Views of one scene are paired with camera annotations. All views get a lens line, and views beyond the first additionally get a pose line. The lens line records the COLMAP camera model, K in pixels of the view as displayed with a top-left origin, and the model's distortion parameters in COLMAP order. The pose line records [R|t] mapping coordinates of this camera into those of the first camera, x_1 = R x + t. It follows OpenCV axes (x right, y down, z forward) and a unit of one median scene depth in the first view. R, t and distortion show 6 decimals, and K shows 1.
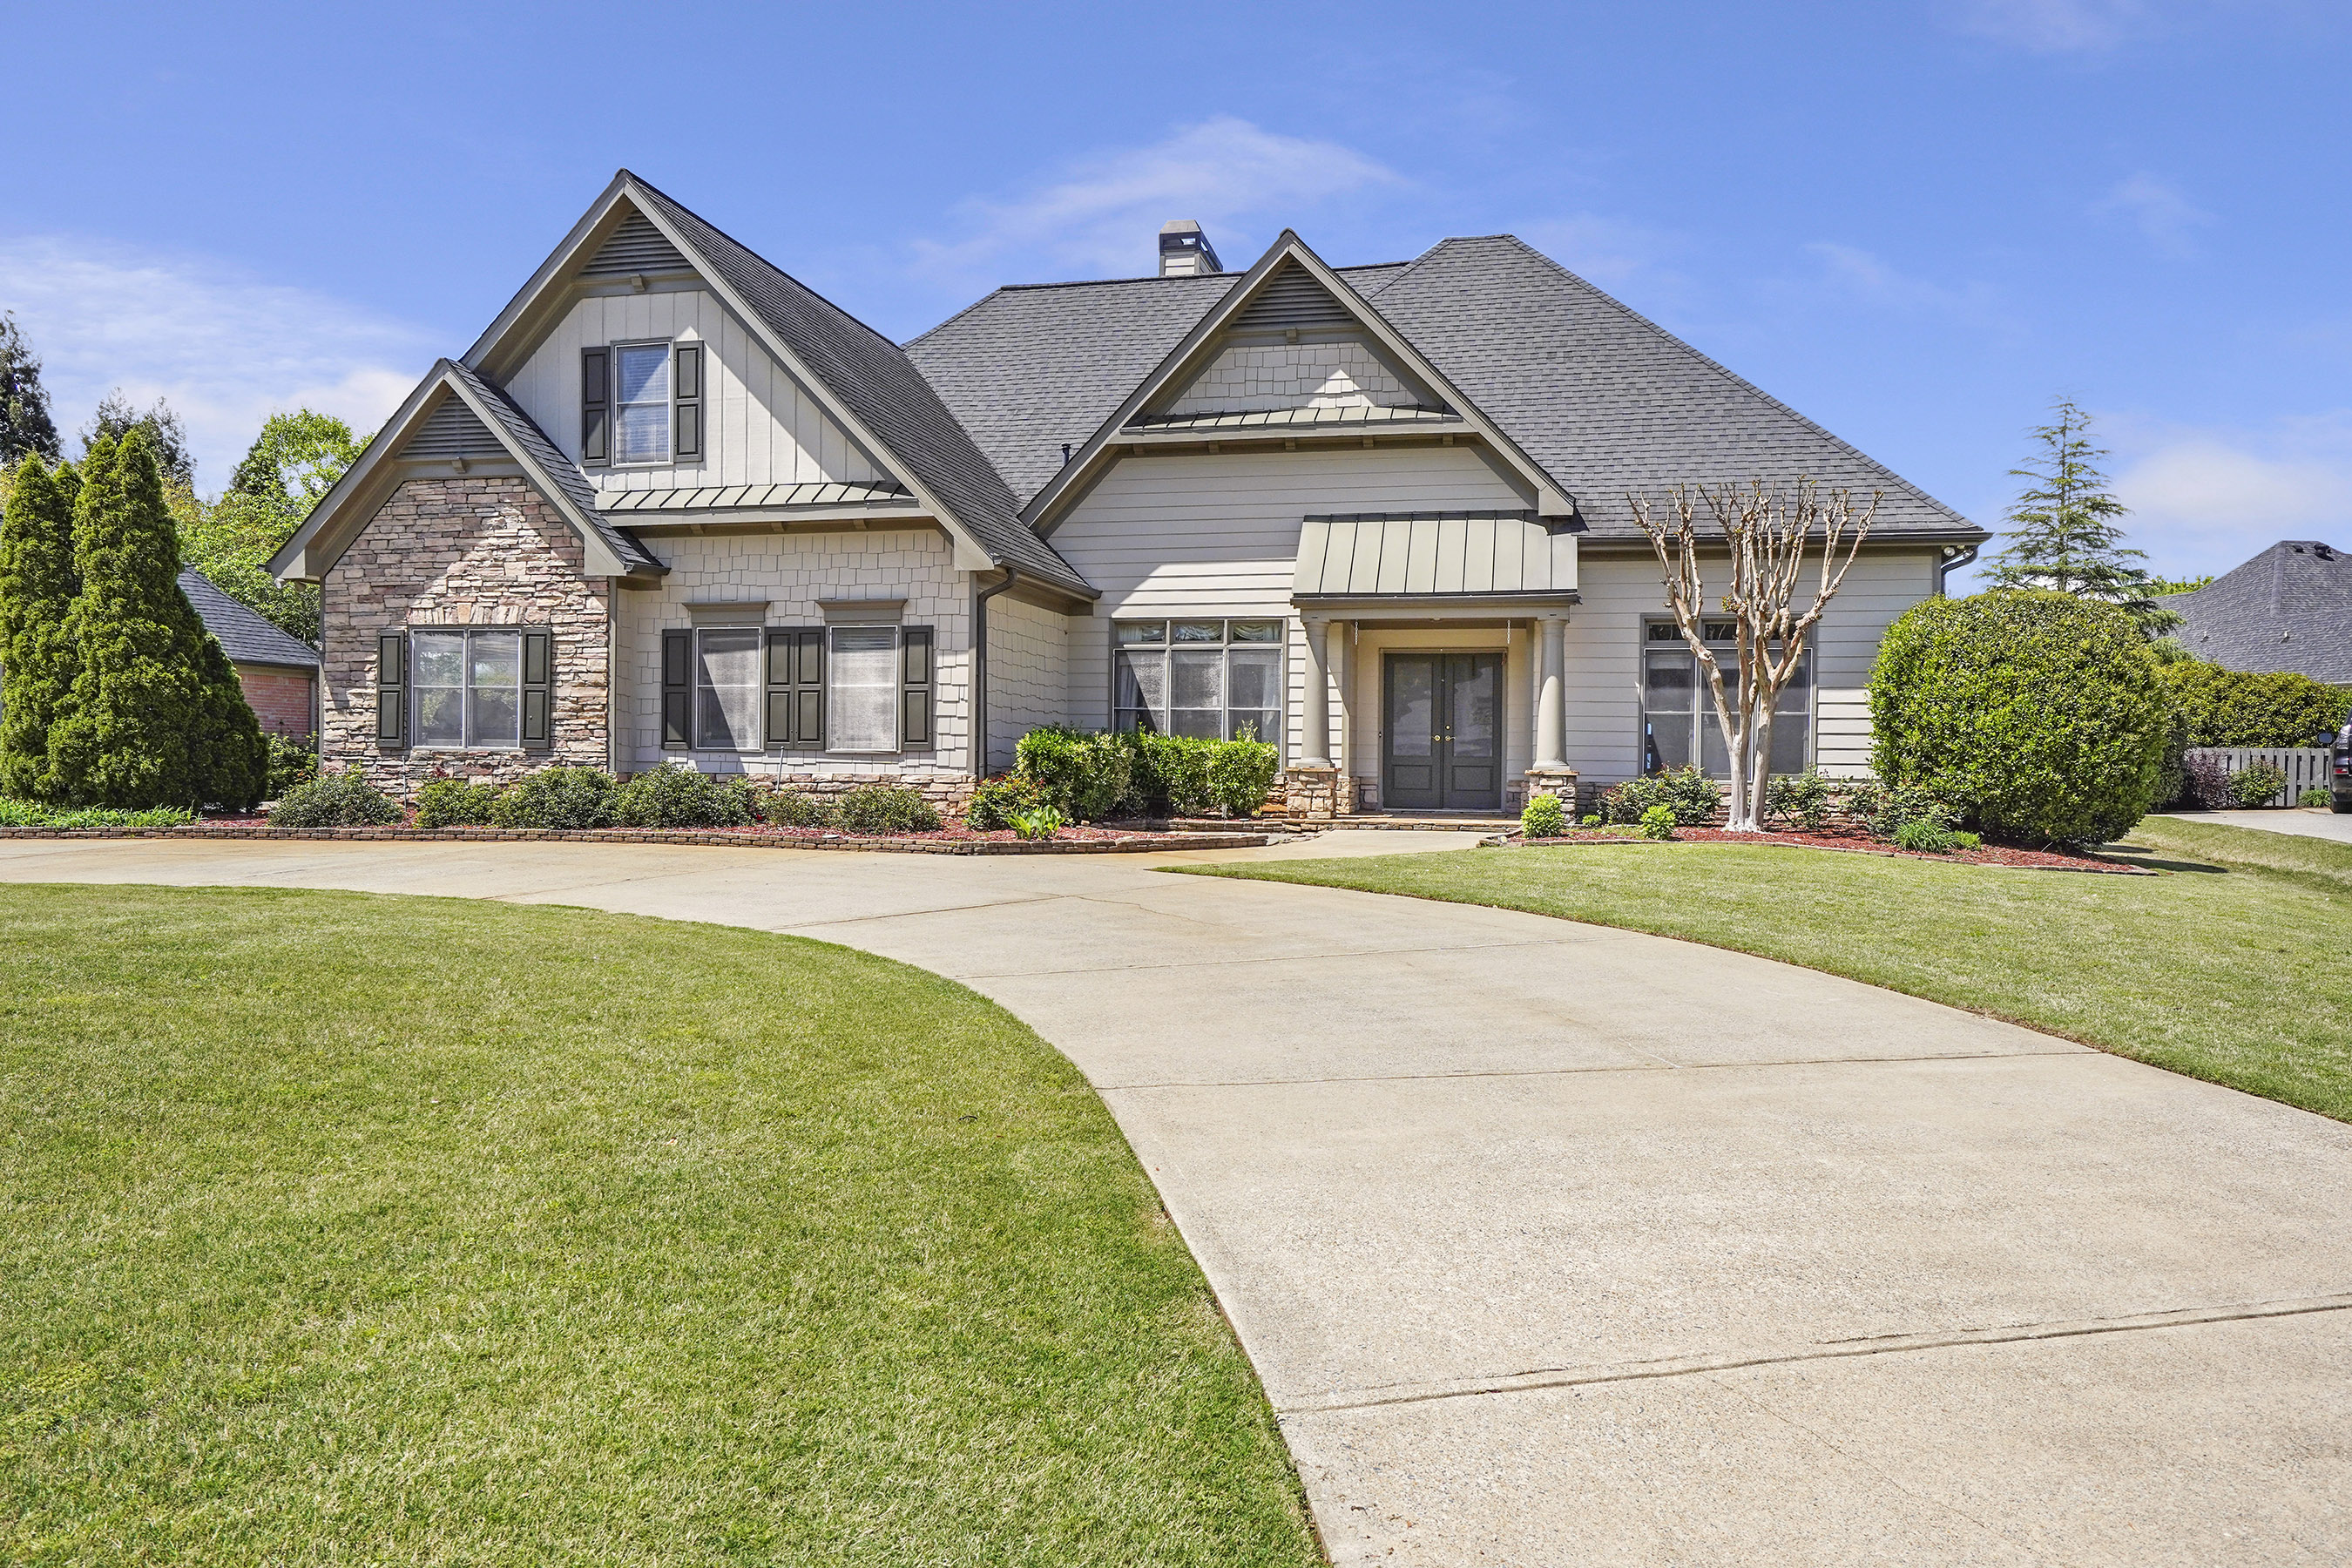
lens RADIAL K [[1574.7, 0, 1181.8], [0, 1574.7, 775.3], [0, 0, 1]] dist [-0.004876, -0.000172]
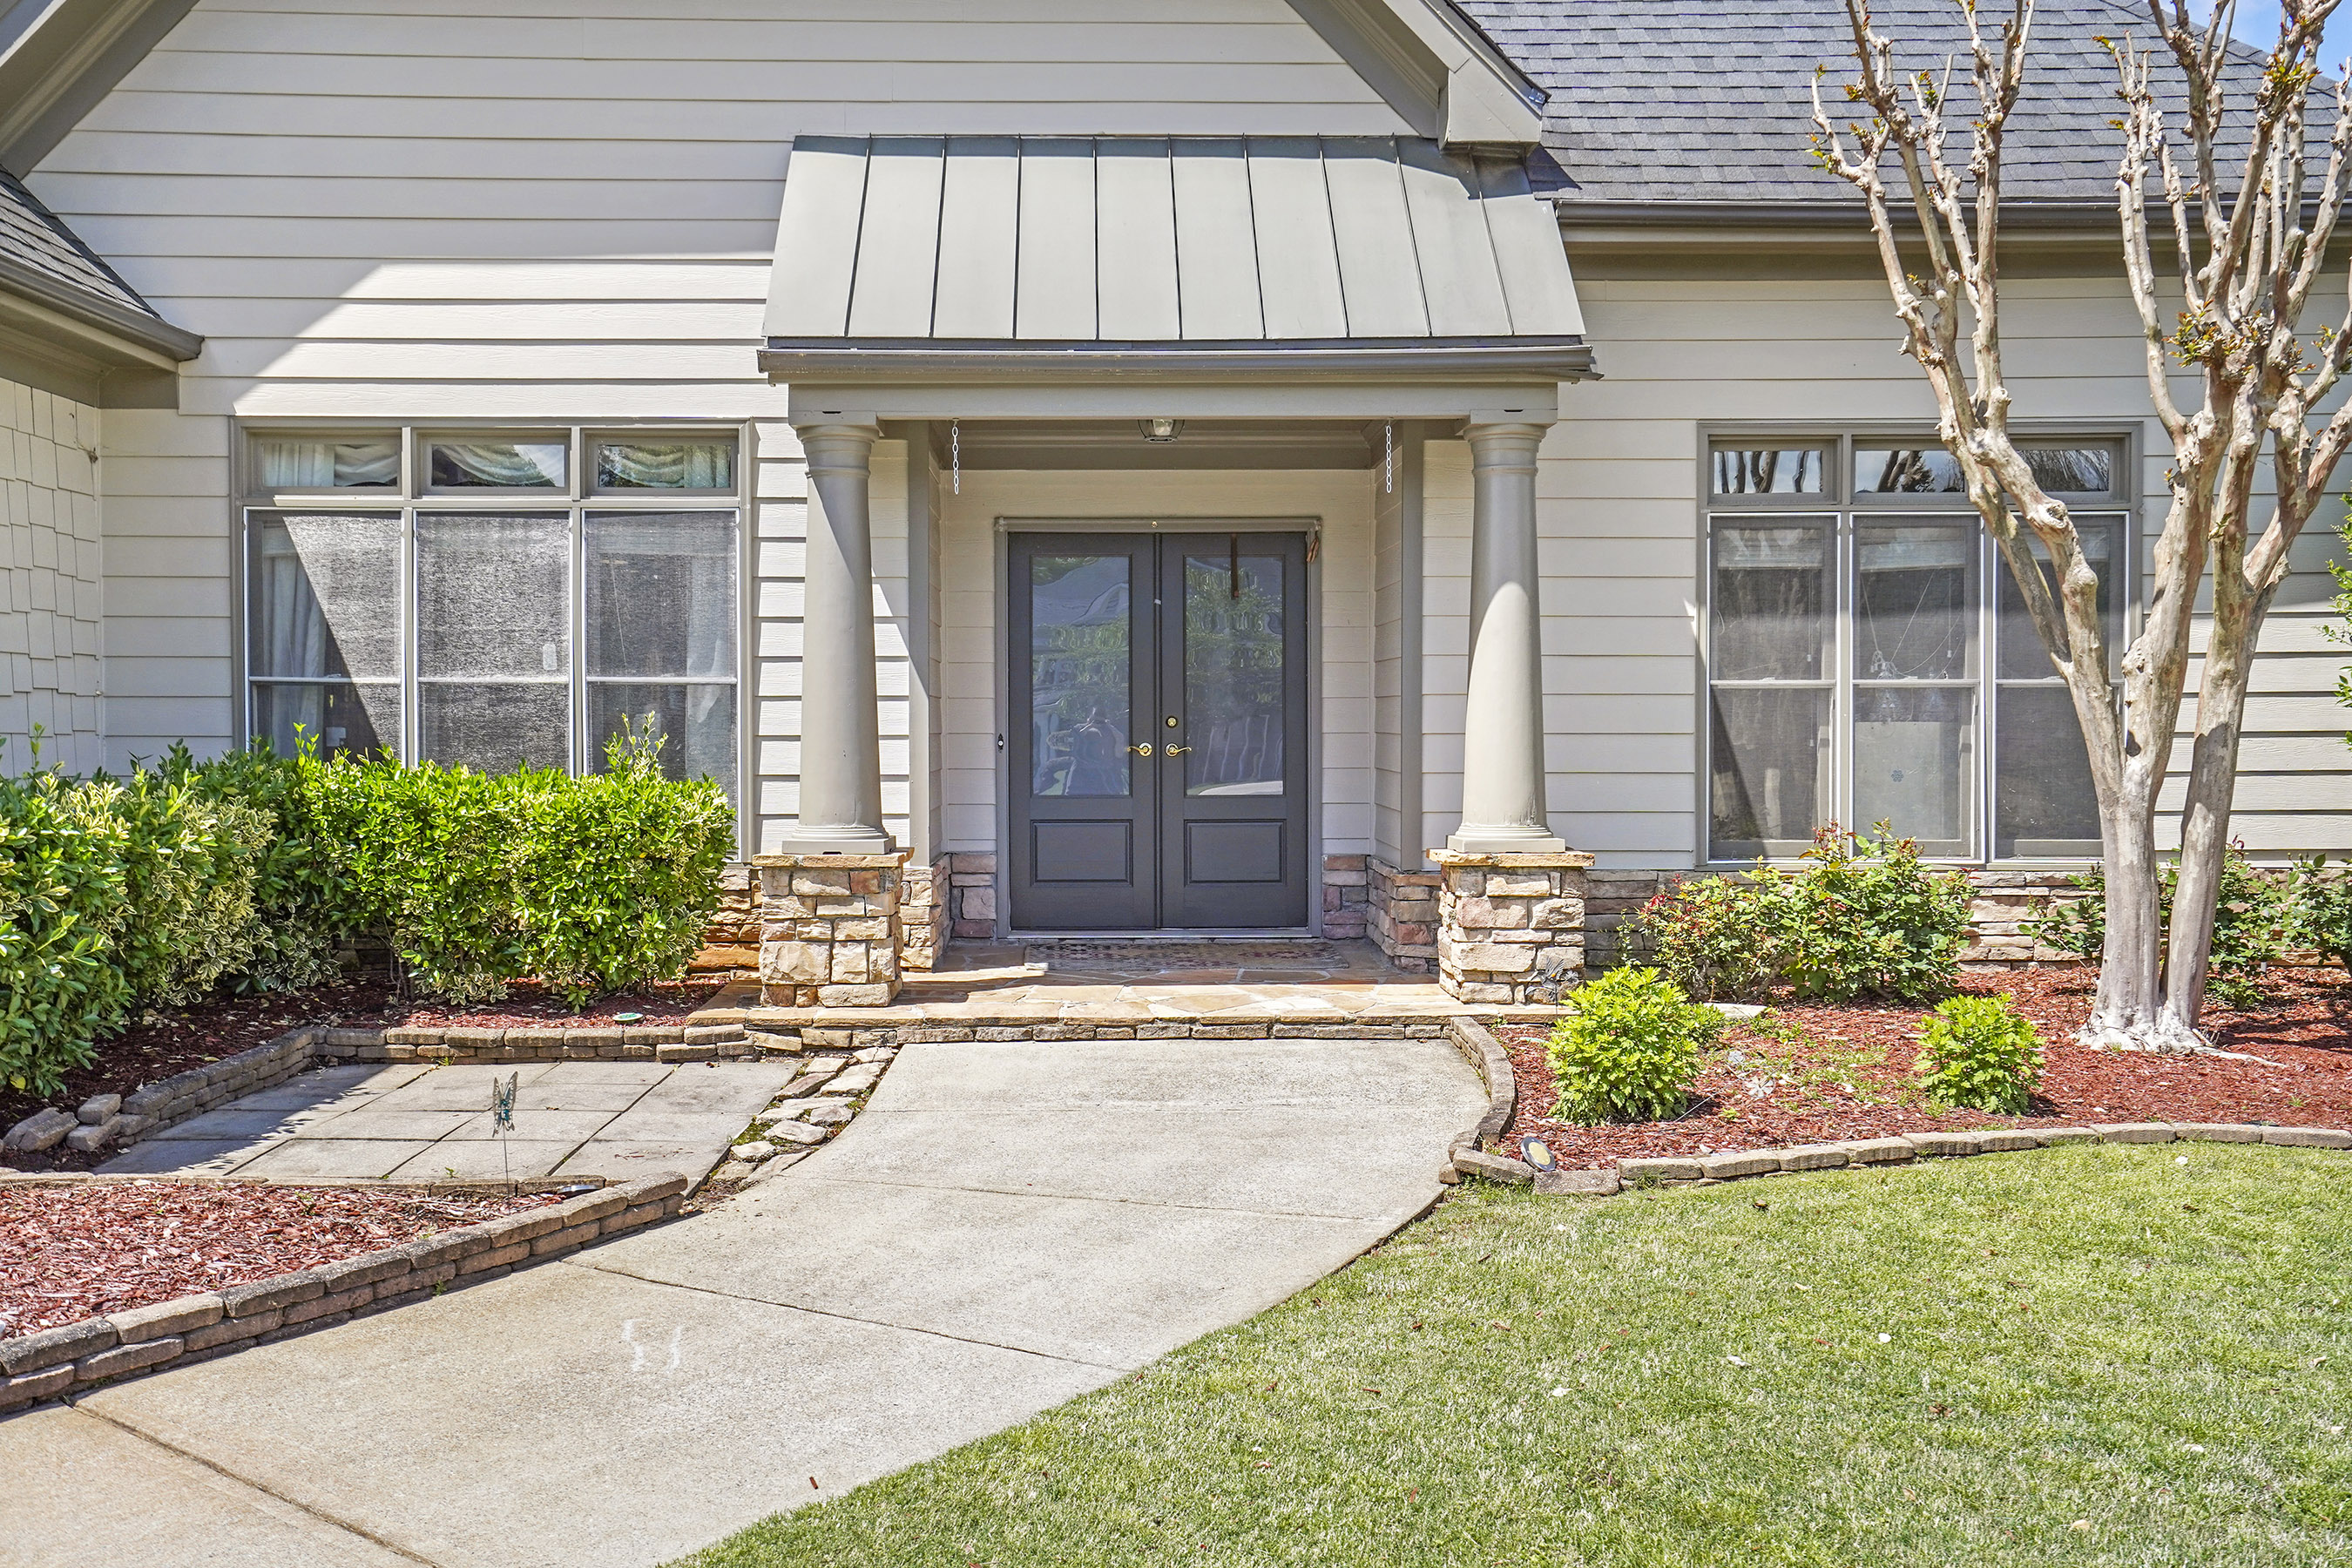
lens RADIAL K [[2812.9, 0, 1174.9], [0, 2812.9, 777.1], [0, 0, 1]] dist [0.040647, 0.000000]
pose [[0.977325, -0.013837, 0.211292, 0.025286], [0.014071, 0.999901, 0.000397, -0.019356], [-0.211277, 0.002585, 0.977423, 0.365994]]
